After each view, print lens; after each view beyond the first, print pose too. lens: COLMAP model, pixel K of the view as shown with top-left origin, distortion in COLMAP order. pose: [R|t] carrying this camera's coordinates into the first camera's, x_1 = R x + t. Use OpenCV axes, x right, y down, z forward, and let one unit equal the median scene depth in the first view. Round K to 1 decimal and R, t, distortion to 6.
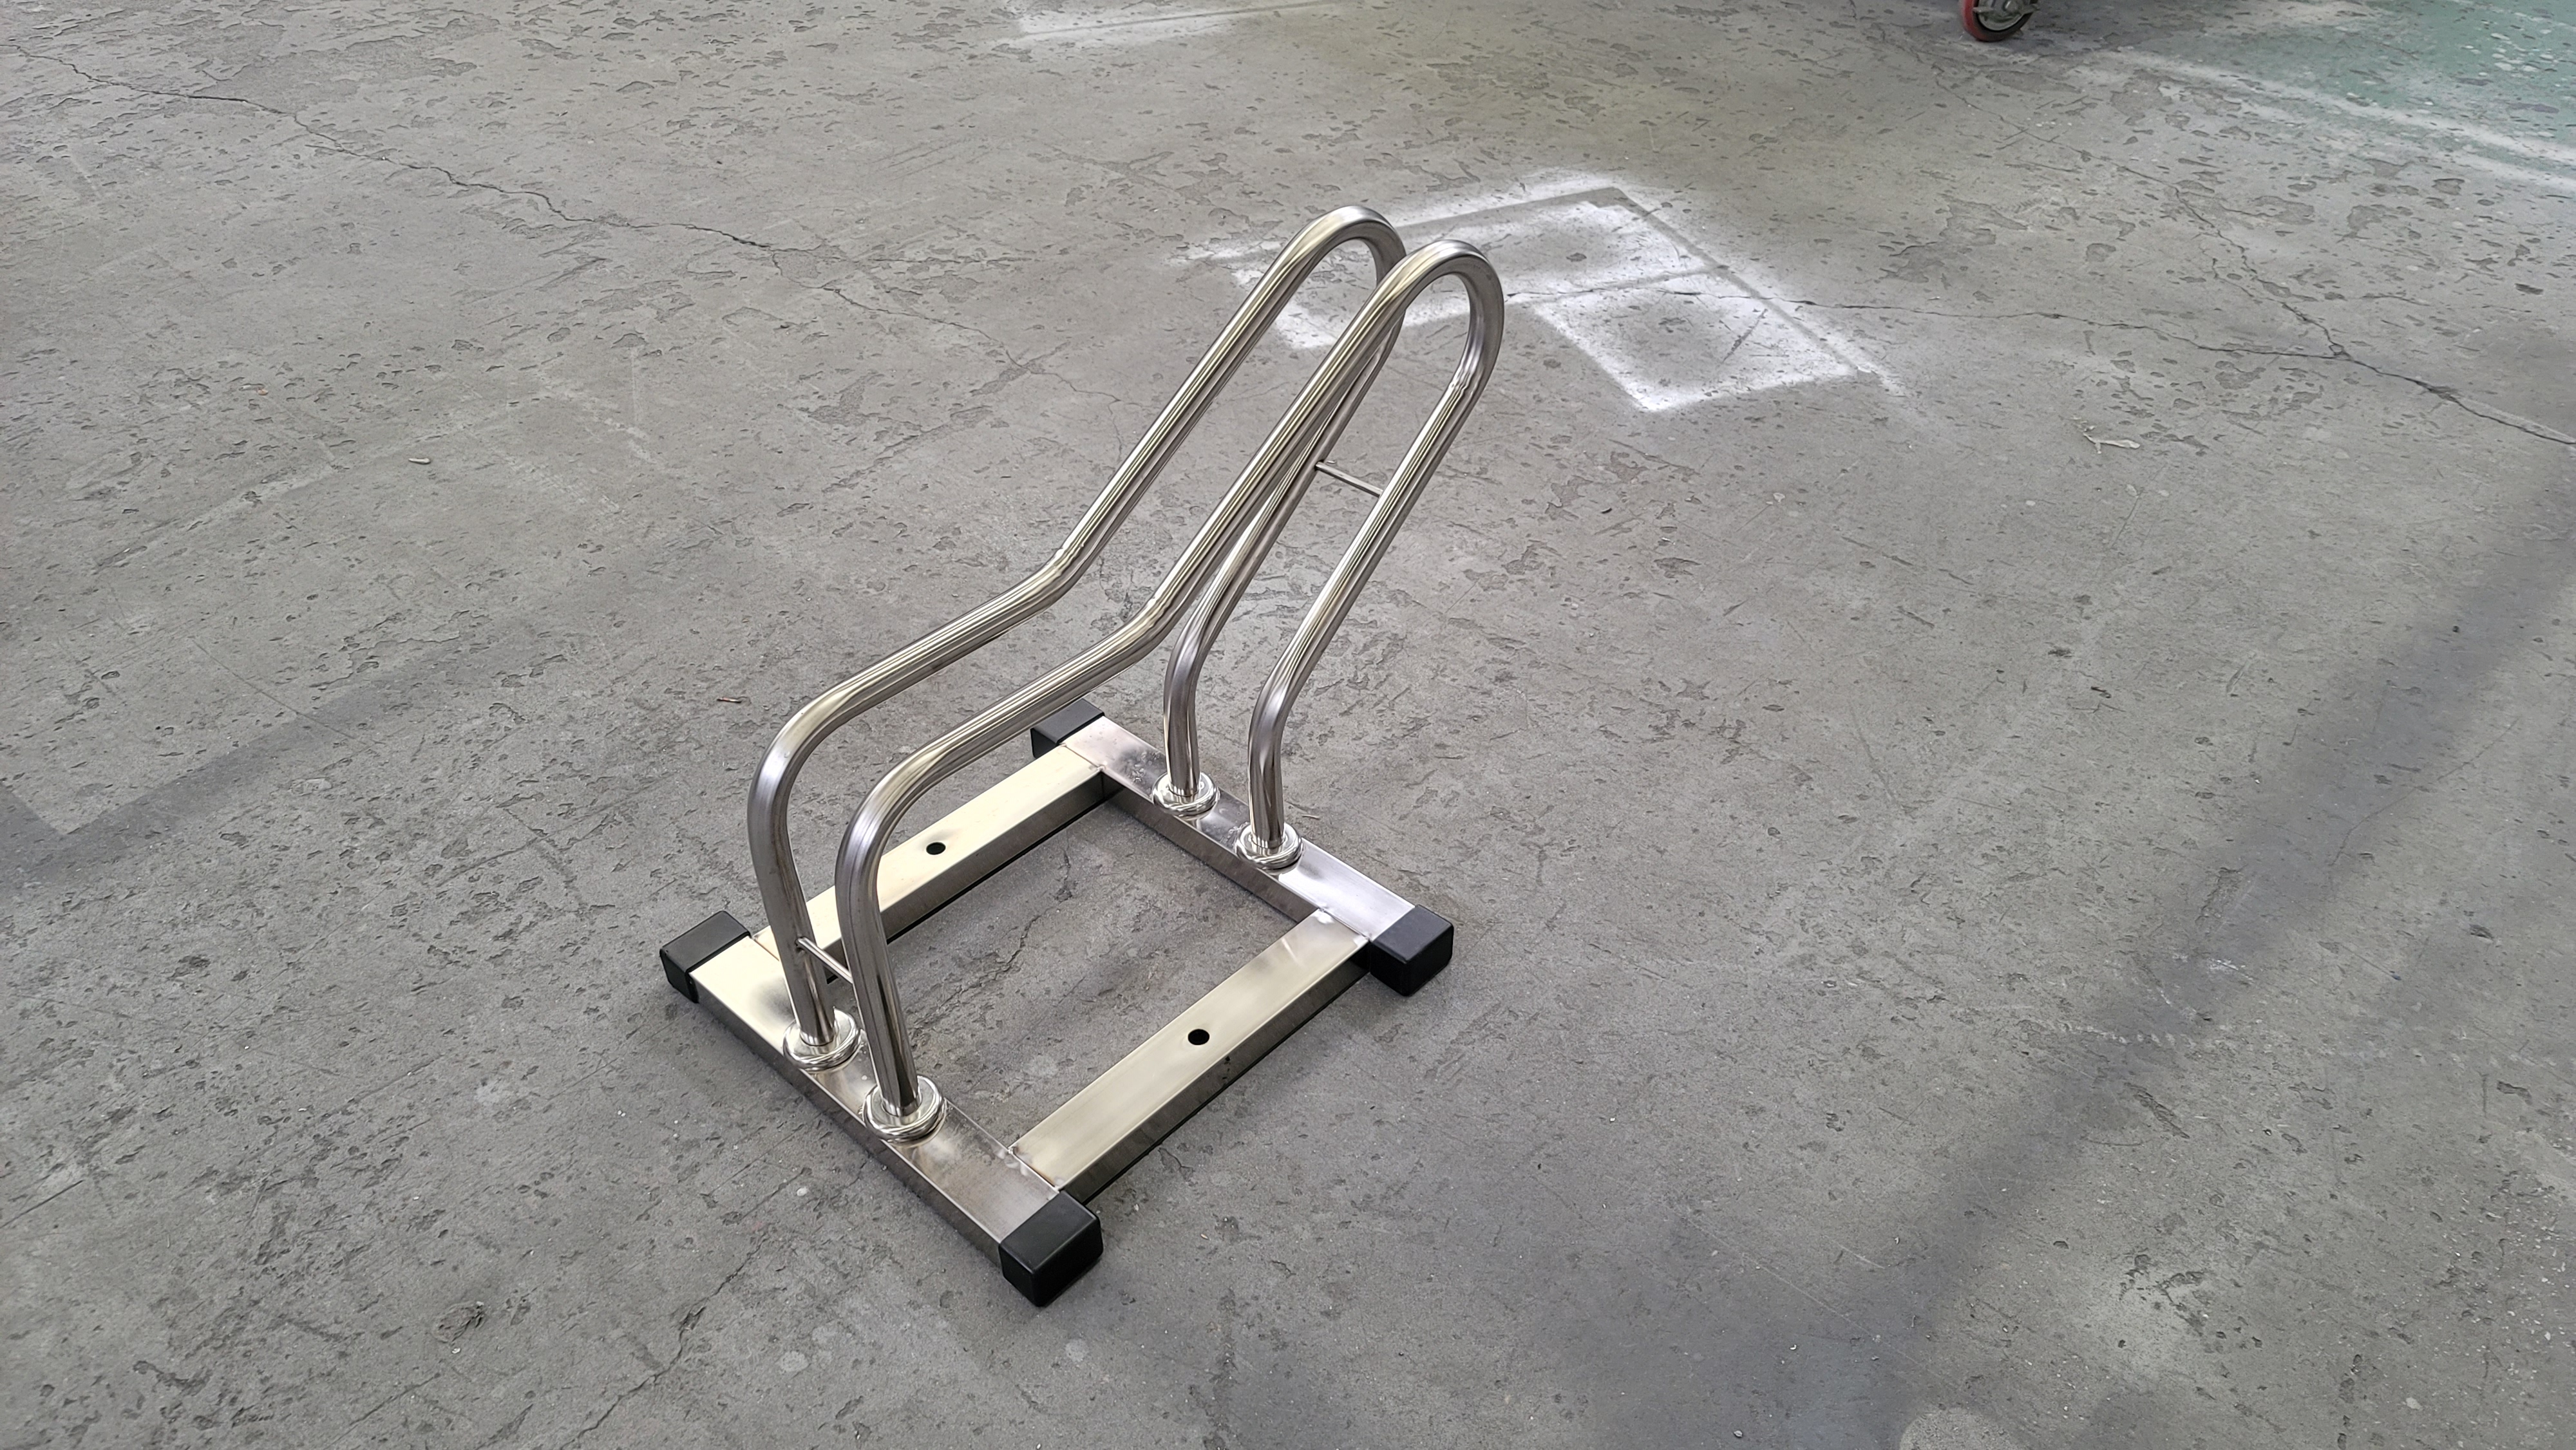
lens RADIAL K [[1884.8, 0, 1287.2], [0, 1884.8, 711.2], [0, 0, 1]] dist [0.070077, -0.049281]
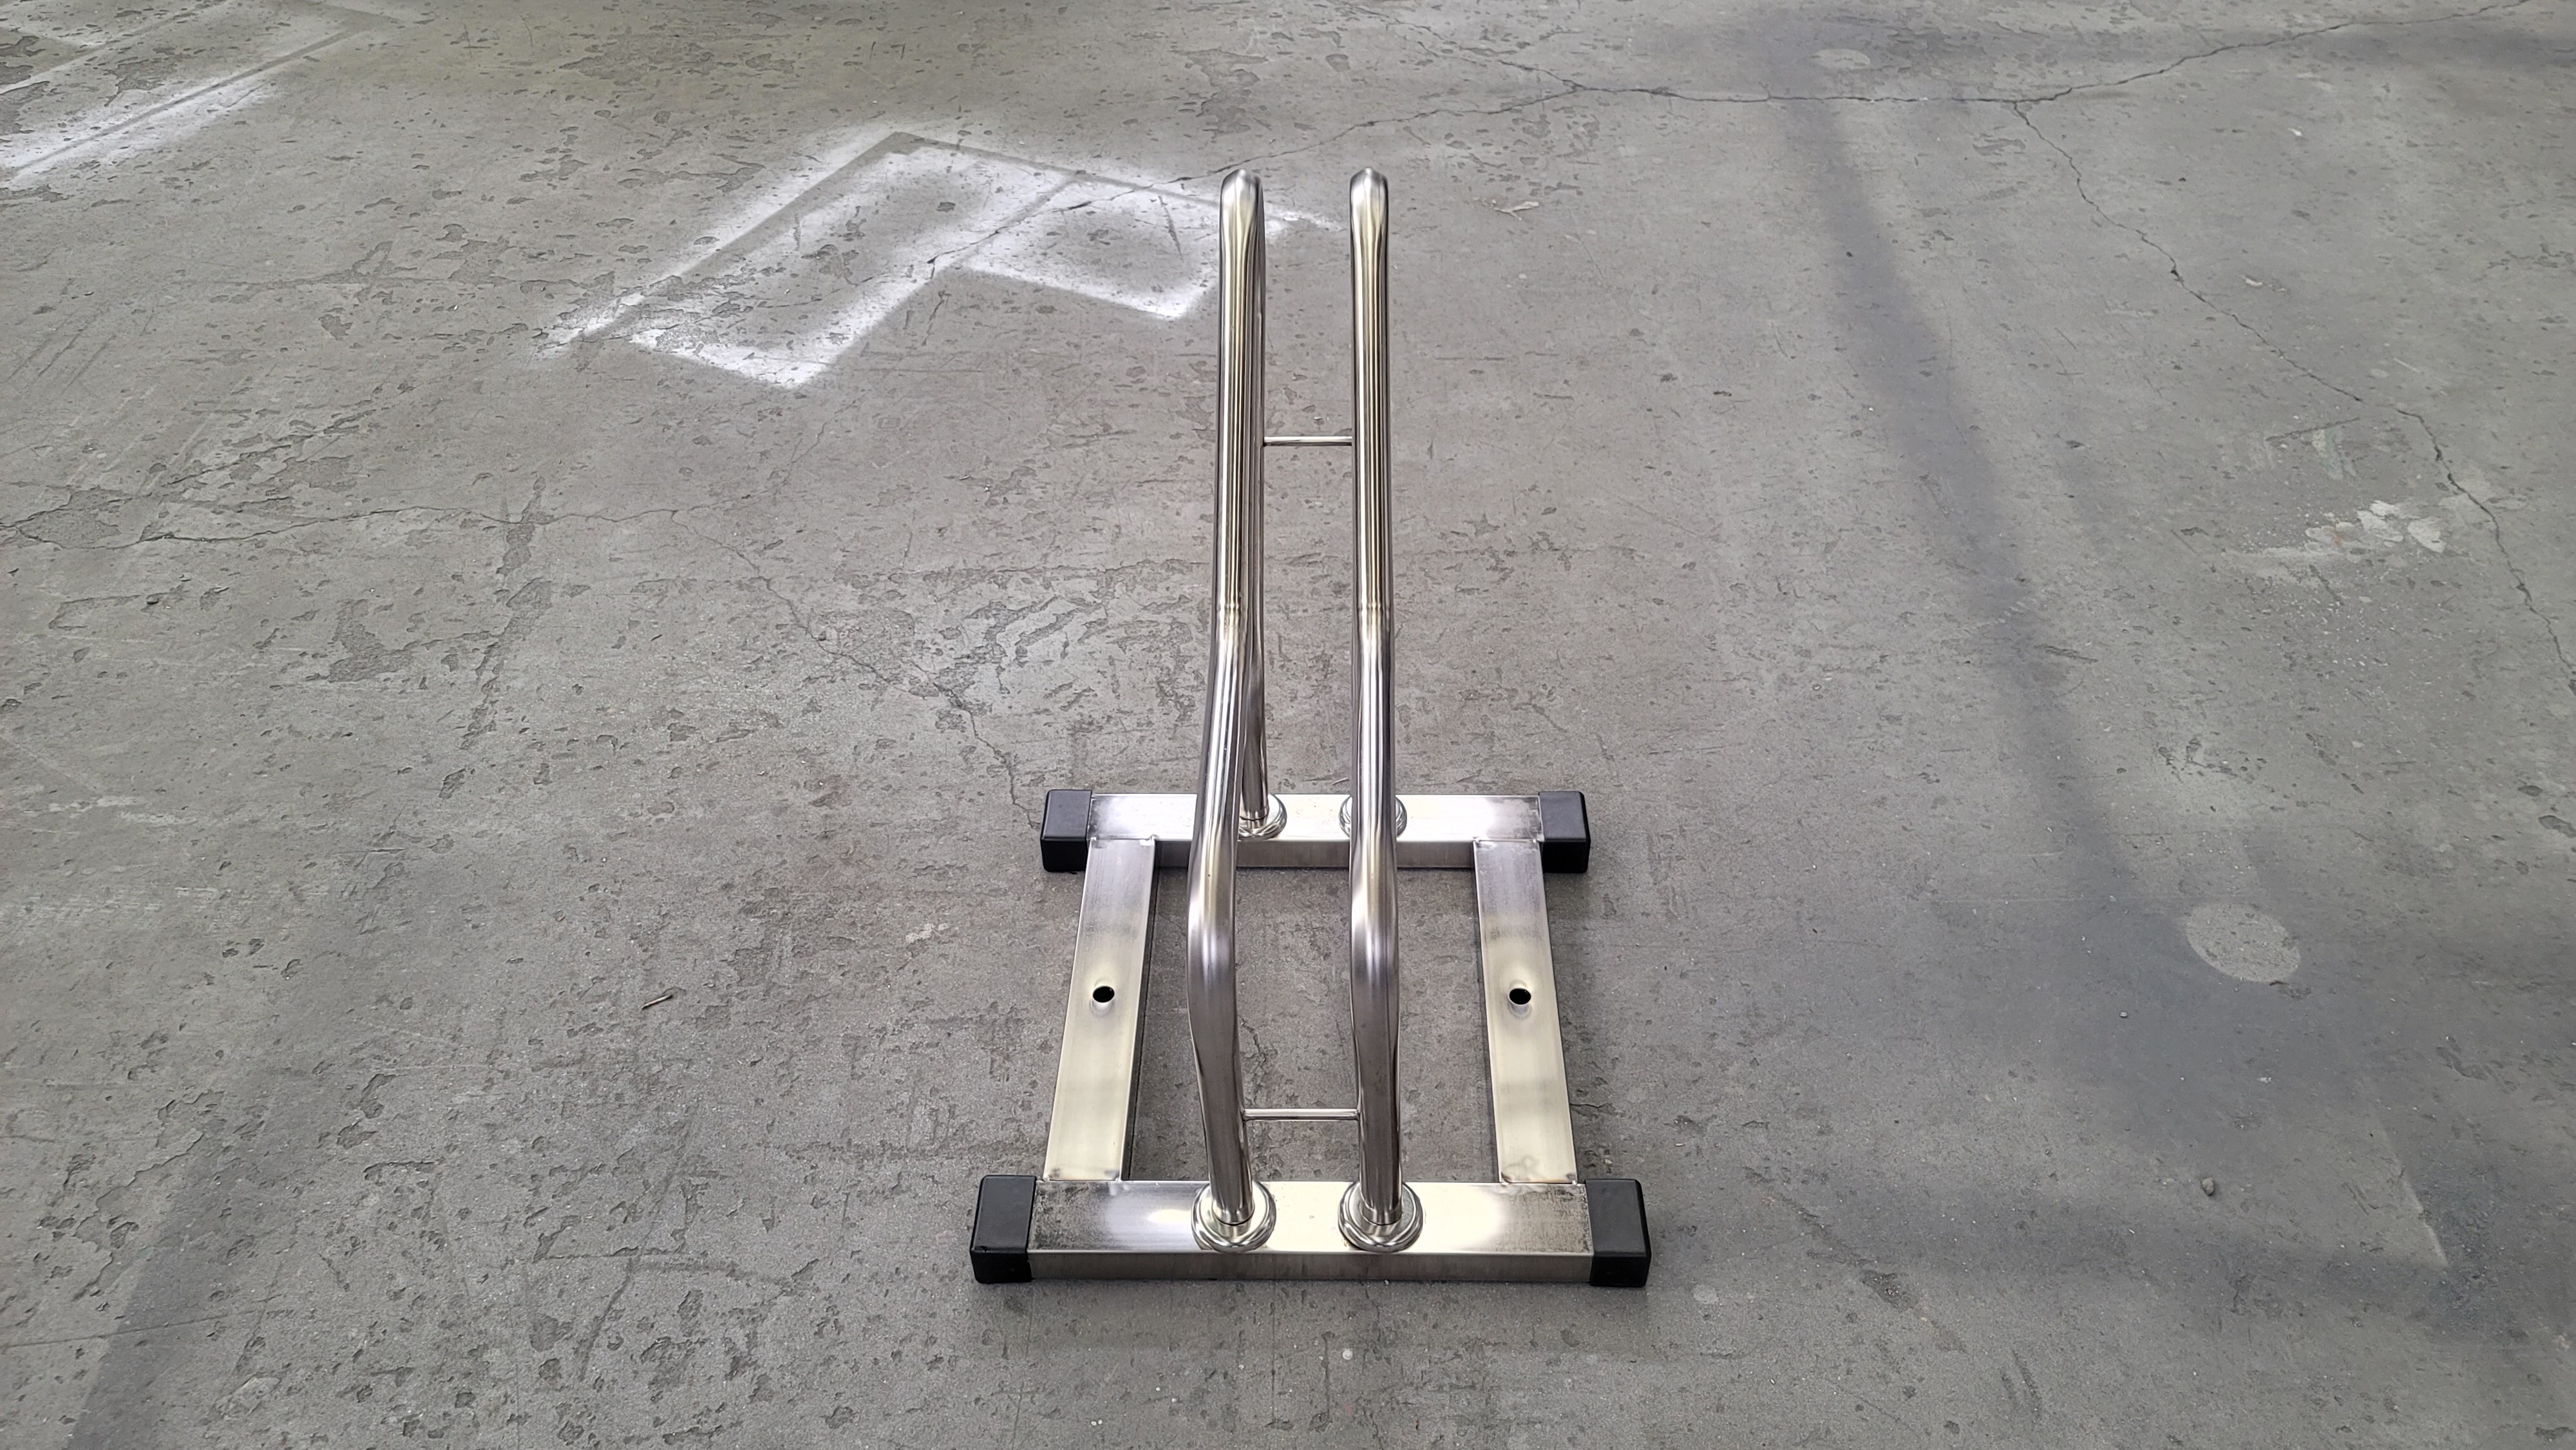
lens RADIAL K [[1884.8, 0, 1310.3], [0, 1884.8, 710.9], [0, 0, 1]] dist [0.070077, -0.049281]
pose [[0.740284, -0.438893, 0.509267, -0.485812], [0.414266, 0.894400, 0.168619, -0.150024], [-0.529494, 0.086146, 0.843928, 0.173603]]
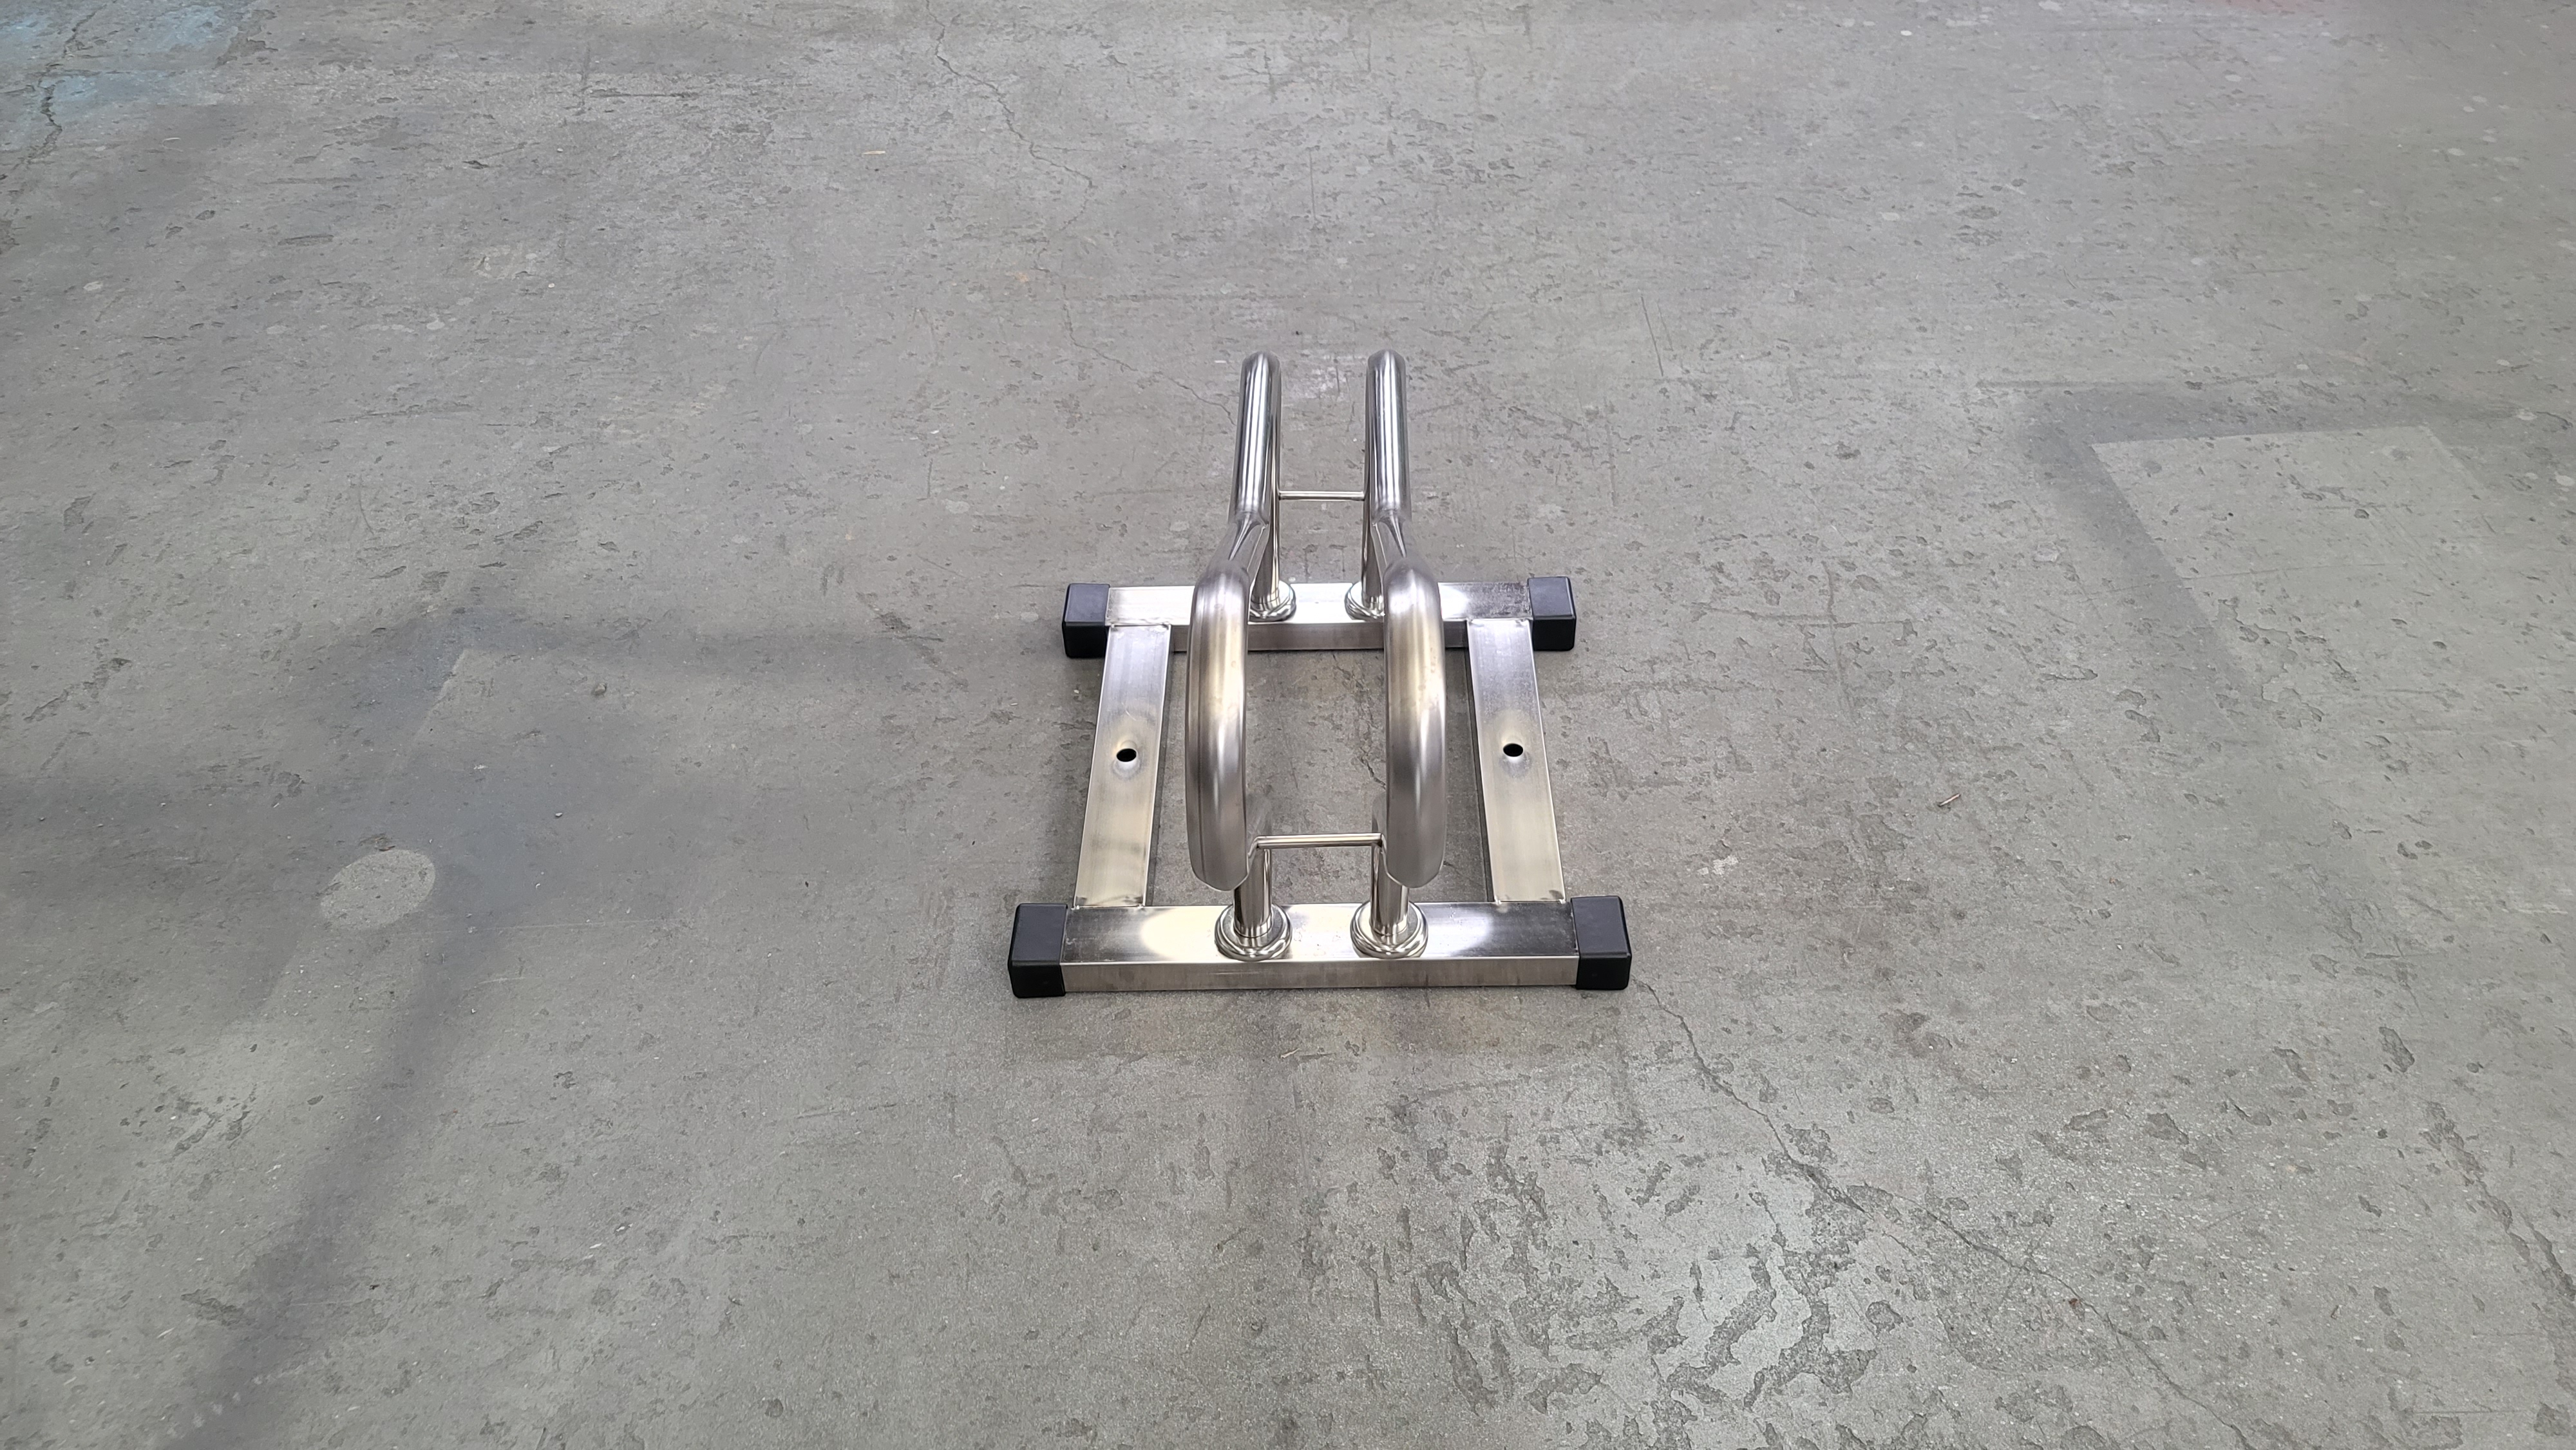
lens RADIAL K [[1884.8, 0, 1320.1], [0, 1884.8, 696.9], [0, 0, 1]] dist [0.070077, -0.049281]
pose [[-0.731778, 0.469019, -0.494491, 0.331184], [-0.401811, 0.289145, 0.868875, -0.694272], [0.550499, 0.834515, -0.023133, 0.900970]]
